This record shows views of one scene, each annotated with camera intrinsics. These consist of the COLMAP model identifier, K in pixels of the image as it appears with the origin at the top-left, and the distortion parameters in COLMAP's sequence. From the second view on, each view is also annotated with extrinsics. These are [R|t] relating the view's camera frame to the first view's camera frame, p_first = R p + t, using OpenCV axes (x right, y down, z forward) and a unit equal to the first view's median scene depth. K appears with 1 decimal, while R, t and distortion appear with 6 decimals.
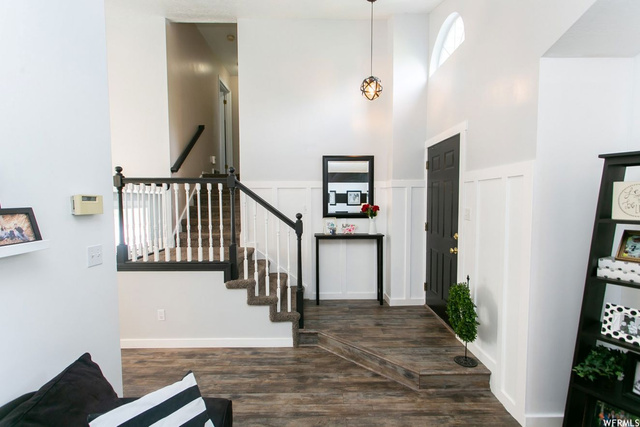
lens RADIAL K [[297.8, 0, 317.7], [0, 297.8, 217.5], [0, 0, 1]] dist [0.006145, 0.000667]
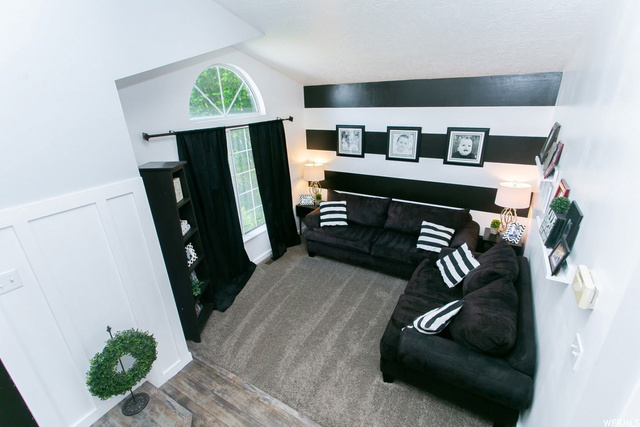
lens RADIAL K [[293.4, 0, 318.6], [0, 293.4, 225.6], [0, 0, 1]] dist [0.000800, 0.000257]
pose [[-0.850005, -0.180440, 0.494908, -0.371437], [0.059496, 0.900608, 0.430540, -0.411353], [-0.523405, 0.395406, -0.754786, 1.371397]]
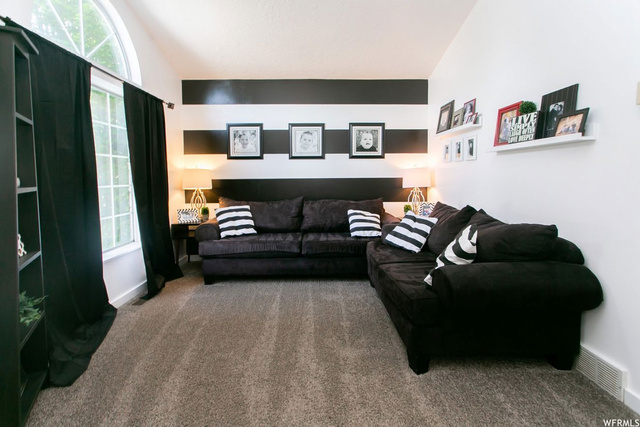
lens RADIAL K [[306.2, 0, 324.0], [0, 306.2, 194.1], [0, 0, 1]] dist [-0.000033, 0.000629]
pose [[-0.999978, 0.006251, -0.002187, 0.117491], [0.005967, 0.993731, 0.111639, 0.094347], [0.002871, 0.111623, -0.993746, 1.354012]]
